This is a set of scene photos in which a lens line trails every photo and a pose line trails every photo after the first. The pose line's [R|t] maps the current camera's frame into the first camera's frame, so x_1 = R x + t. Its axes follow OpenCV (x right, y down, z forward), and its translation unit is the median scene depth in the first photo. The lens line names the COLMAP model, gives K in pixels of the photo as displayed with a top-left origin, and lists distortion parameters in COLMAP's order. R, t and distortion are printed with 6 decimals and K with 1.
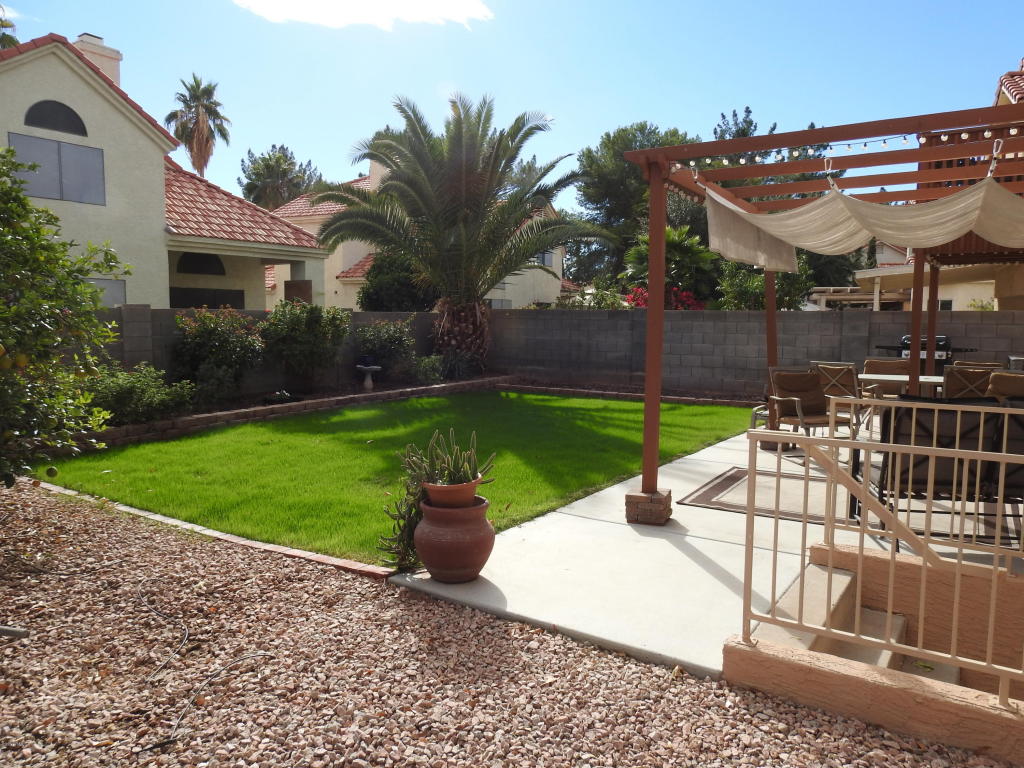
lens RADIAL K [[730.5, 0, 512.6], [0, 730.5, 384.5], [0, 0, 1]] dist [-0.005132, 0.006001]
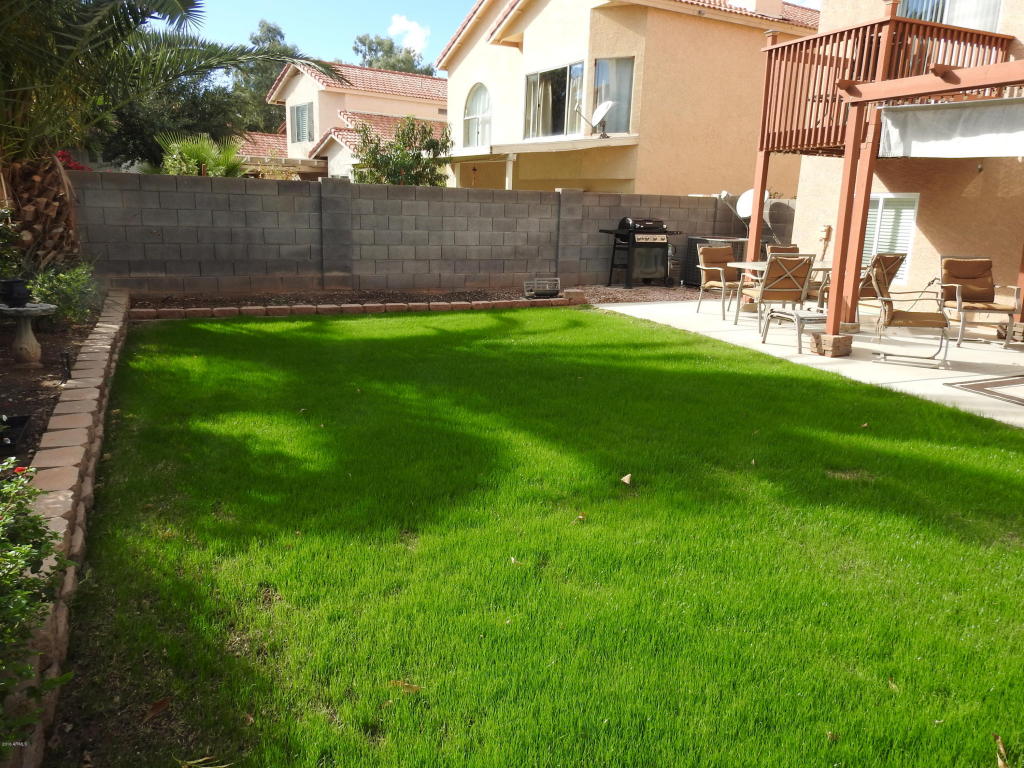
lens RADIAL K [[730.5, 0, 502.6], [0, 730.5, 385.3], [0, 0, 1]] dist [-0.005132, 0.006001]
pose [[0.560865, -0.192558, 0.805203, -0.343817], [0.052042, 0.978853, 0.197835, -0.042435], [-0.826270, -0.069054, 0.559026, 0.473181]]
